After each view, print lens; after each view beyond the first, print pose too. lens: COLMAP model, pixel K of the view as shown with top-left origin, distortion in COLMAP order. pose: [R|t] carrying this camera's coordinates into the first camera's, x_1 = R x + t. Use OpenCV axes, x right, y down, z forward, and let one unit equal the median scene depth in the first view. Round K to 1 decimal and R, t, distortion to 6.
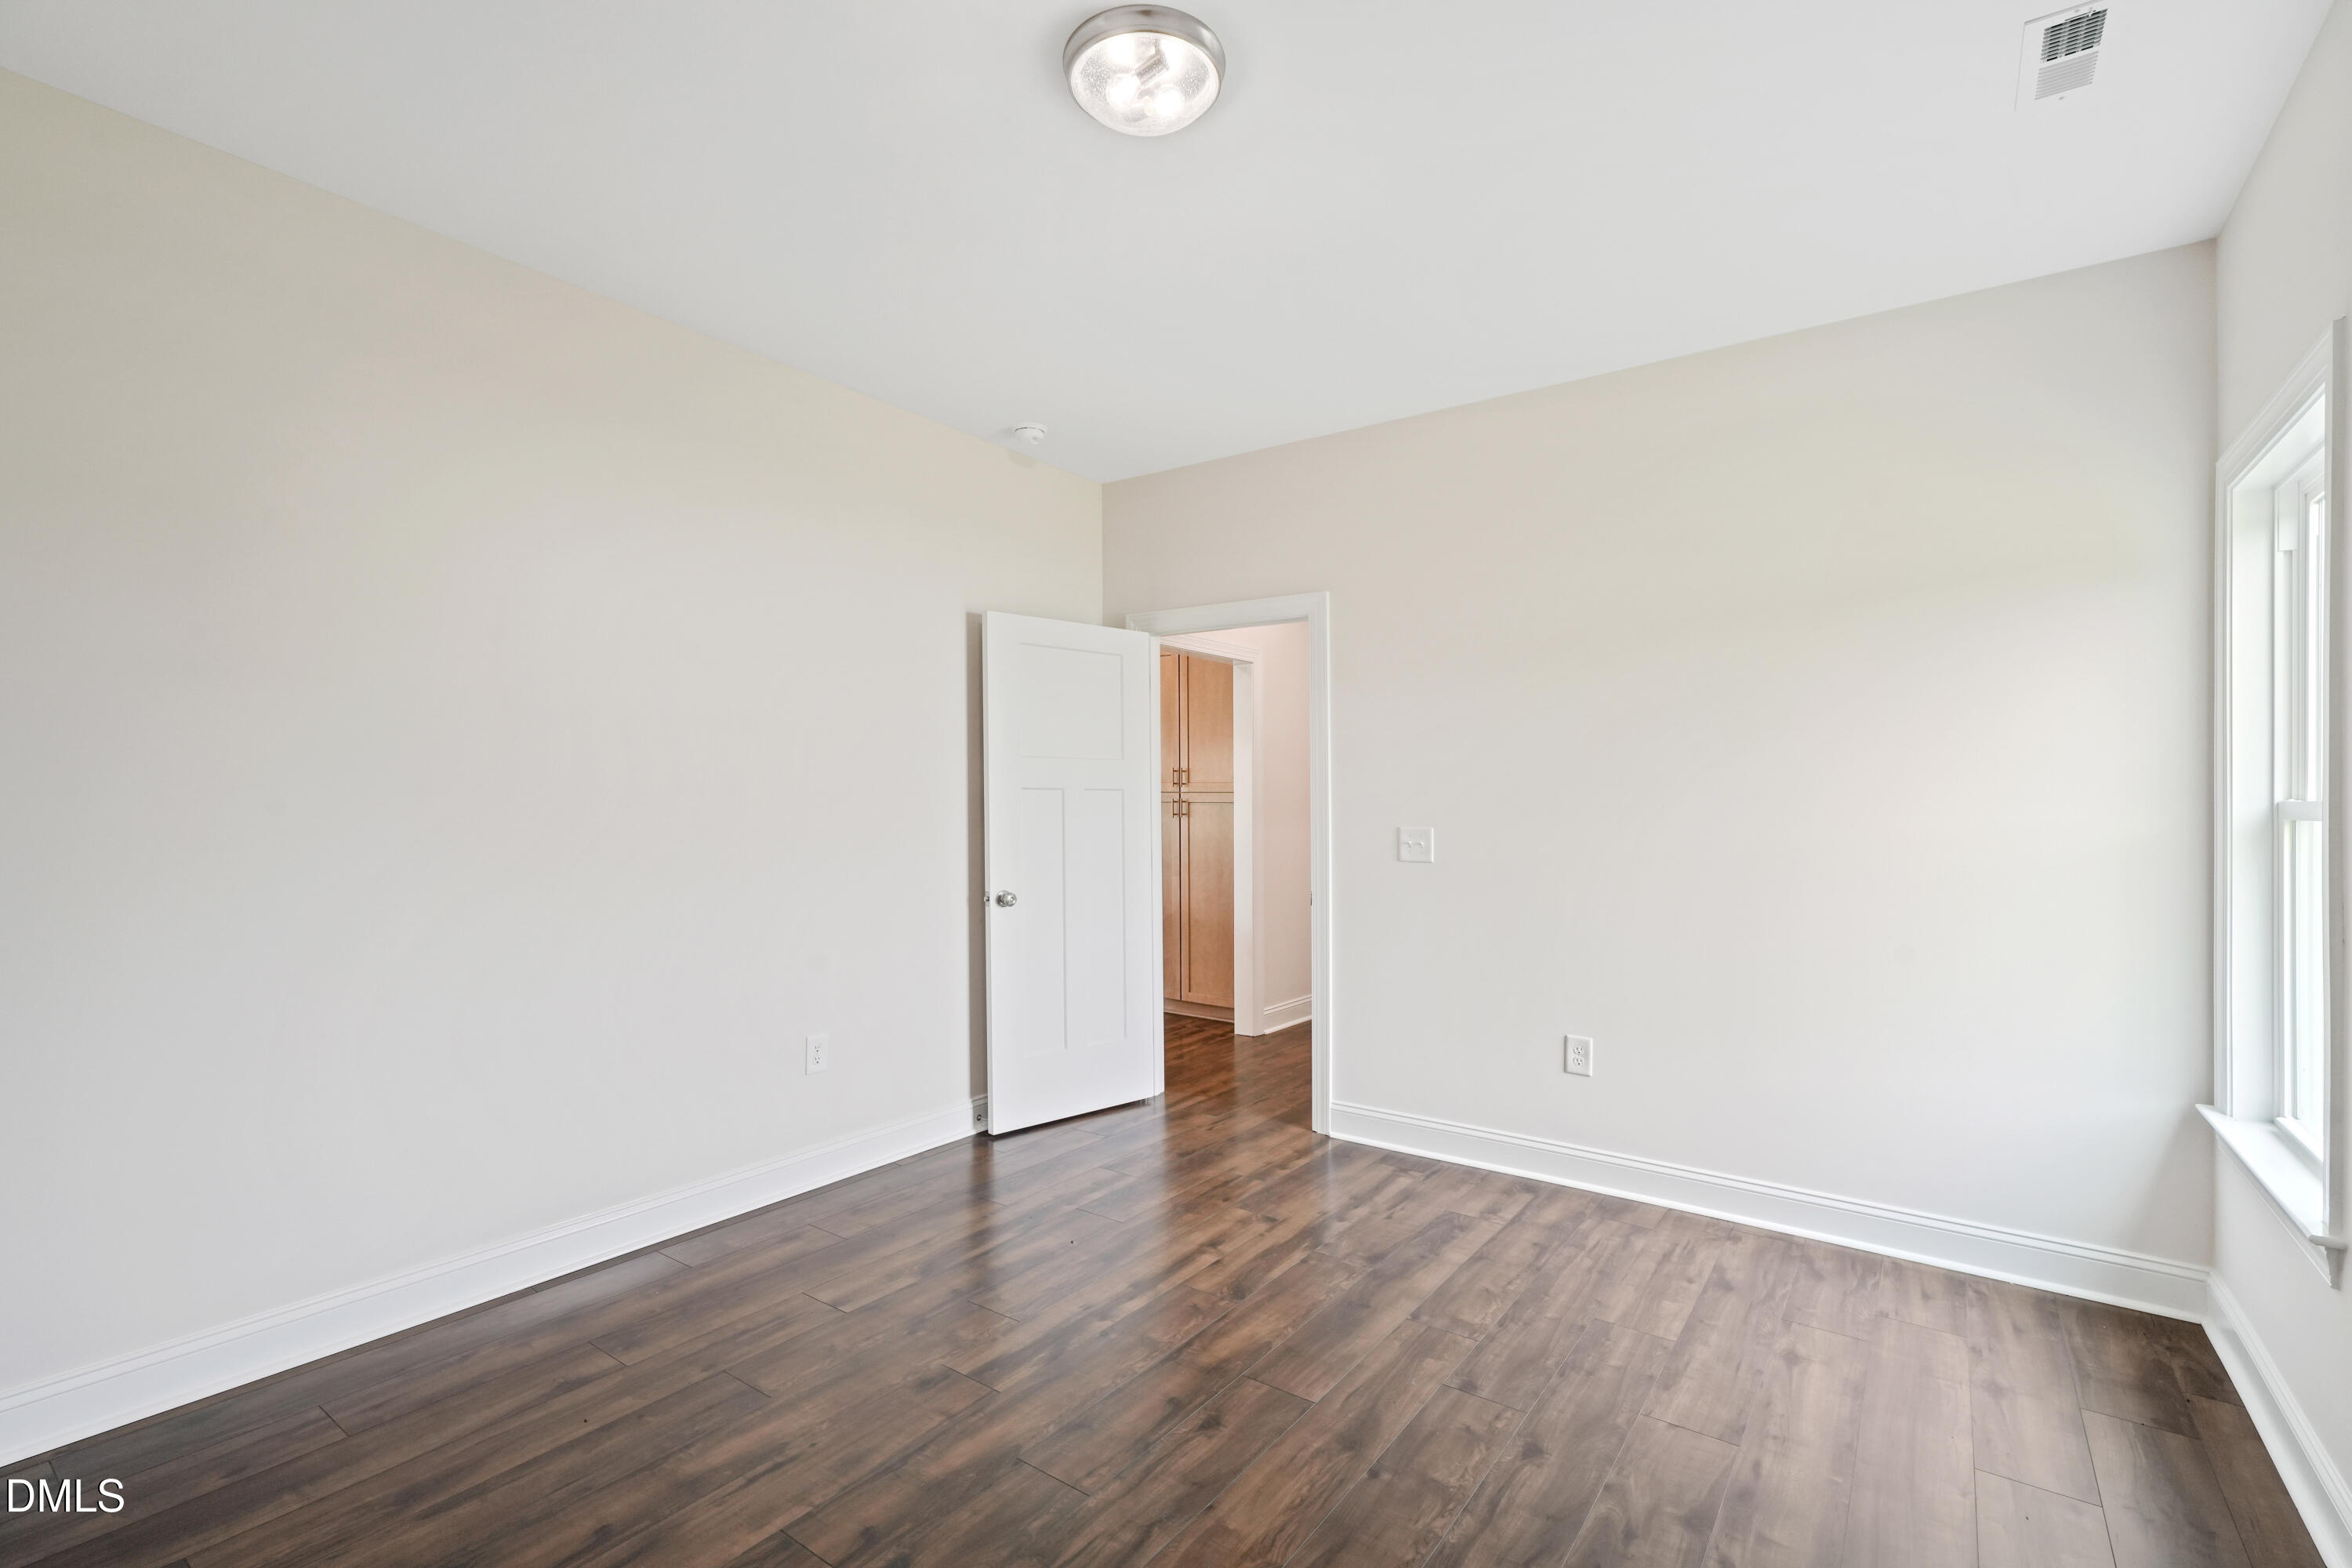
lens RADIAL K [[1052.9, 0, 1173.7], [0, 1052.9, 793.1], [0, 0, 1]] dist [-0.000926, 0.000435]
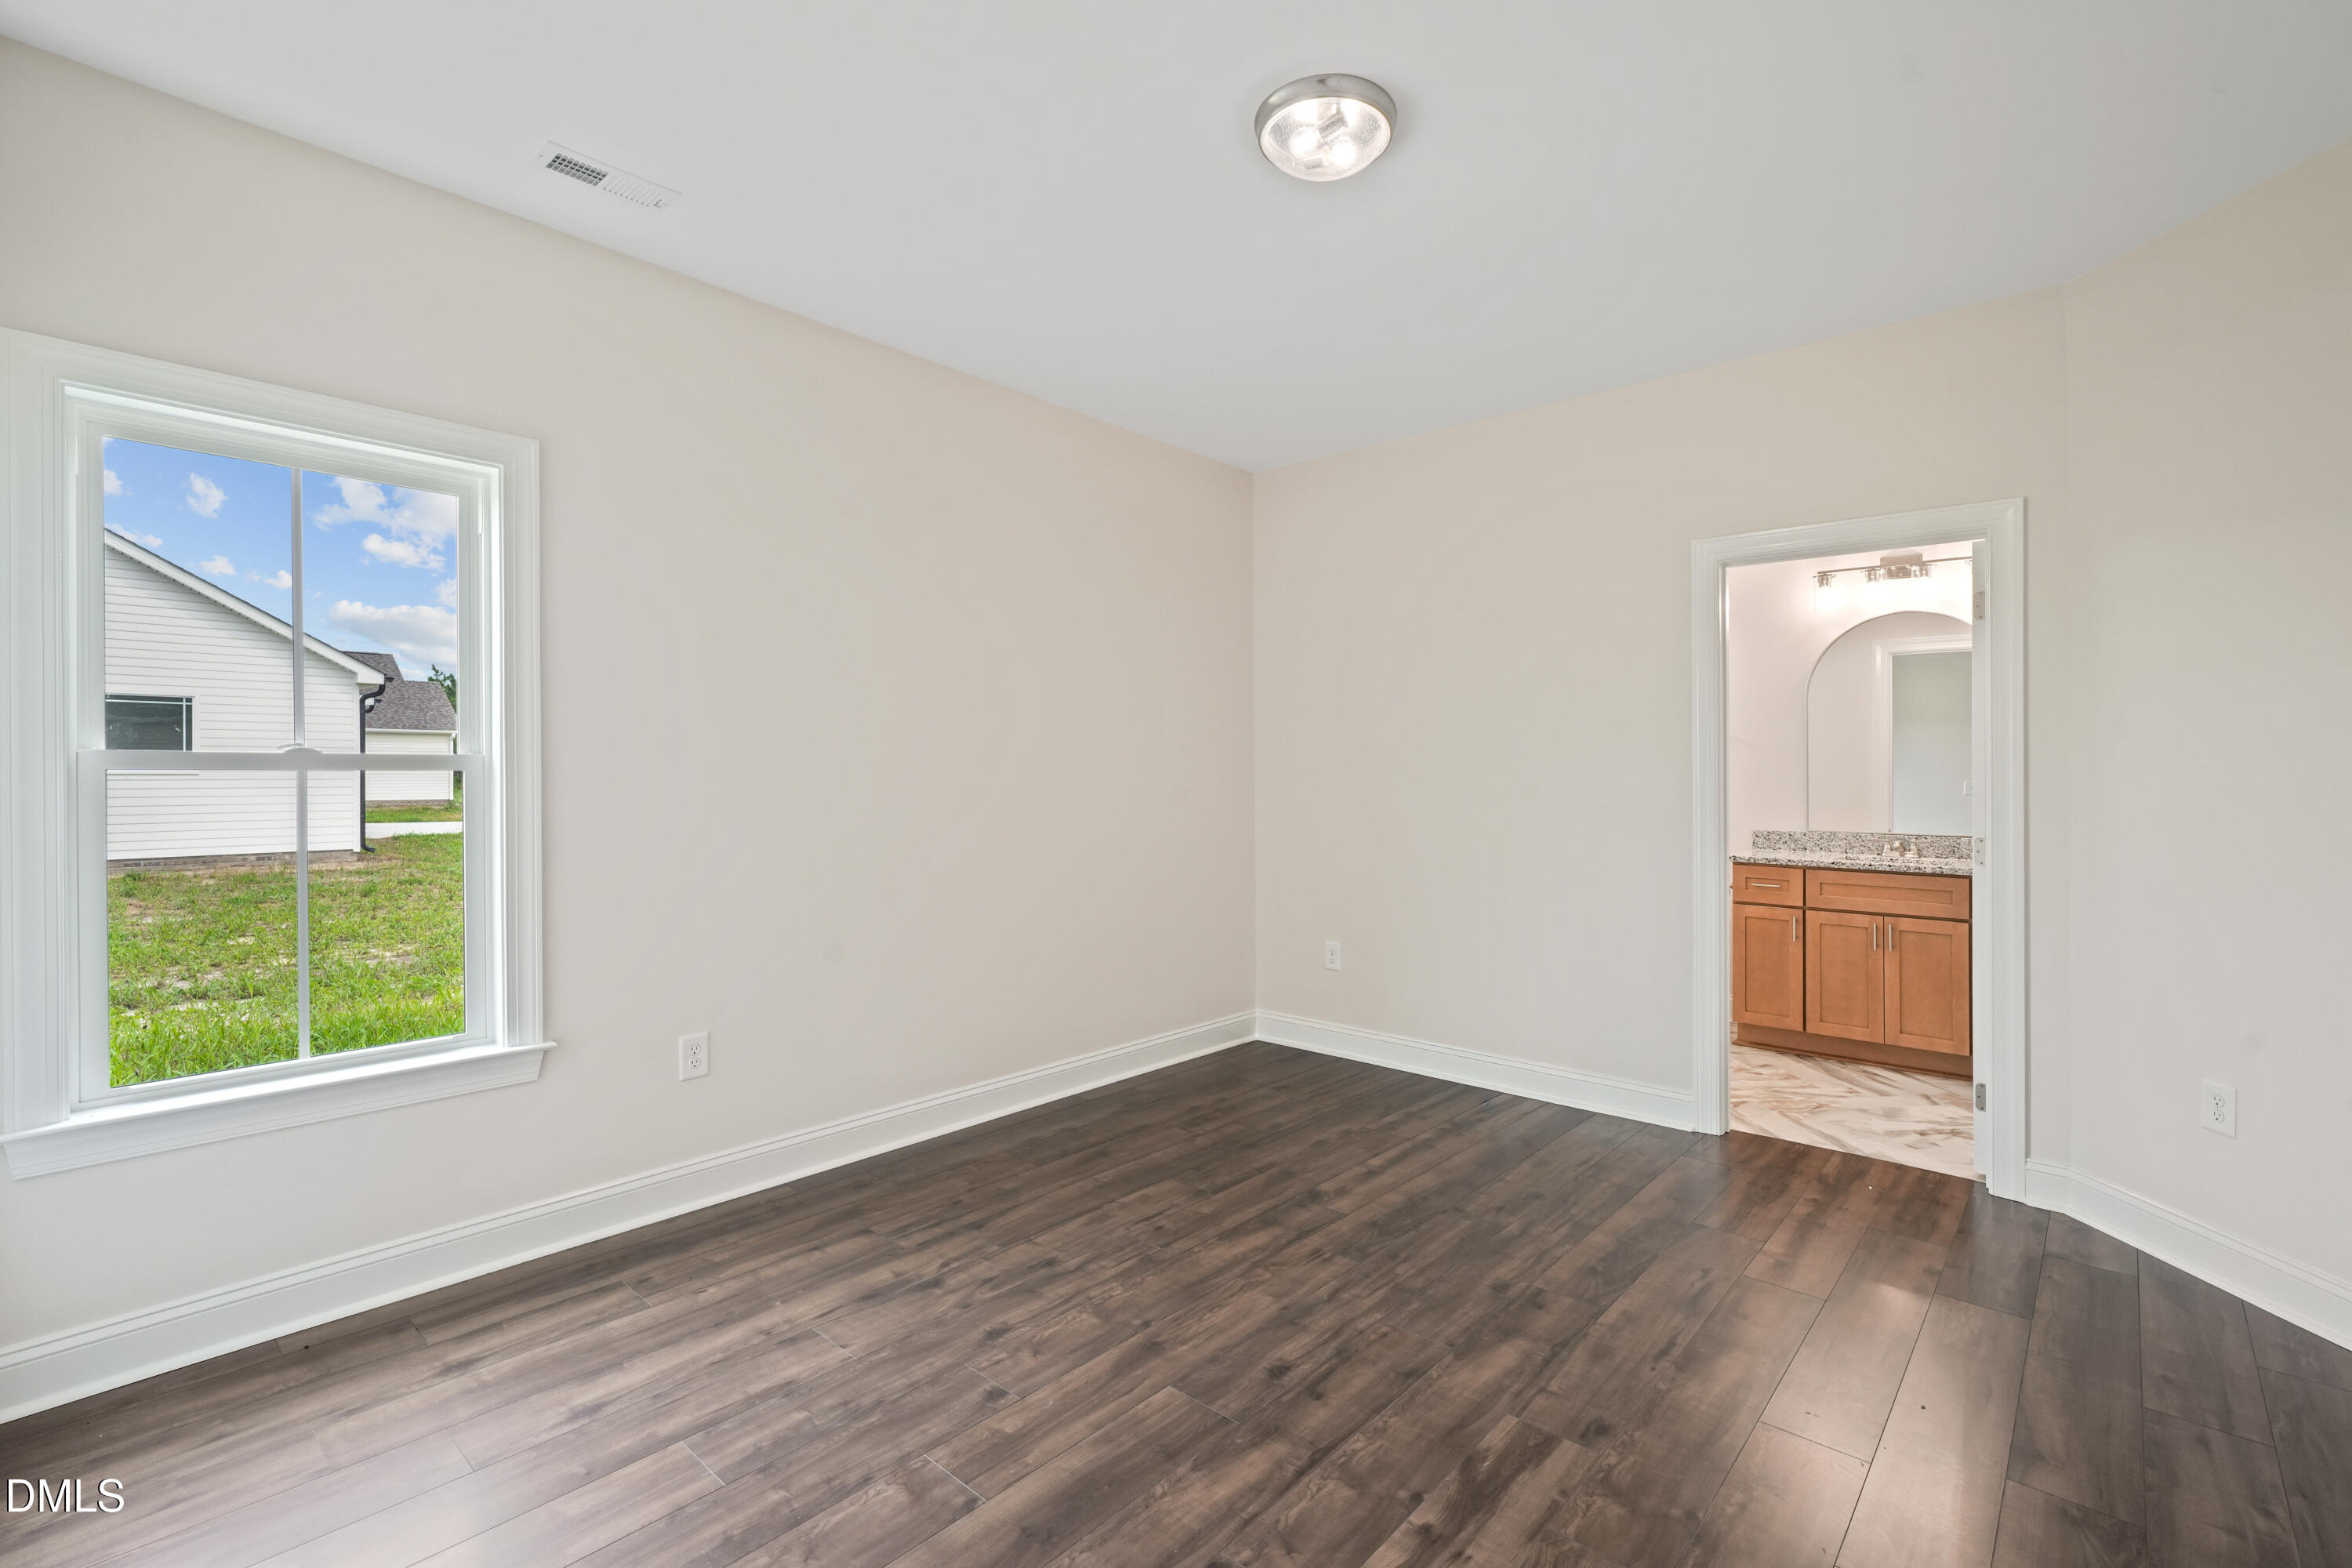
lens RADIAL K [[1052.9, 0, 1181.9], [0, 1052.9, 766.7], [0, 0, 1]] dist [-0.000926, 0.000435]
pose [[-0.994594, -0.010508, 0.103305, 0.028192], [-0.011510, 0.999892, -0.009107, 0.019609], [-0.103198, -0.010247, -0.994608, 1.958947]]
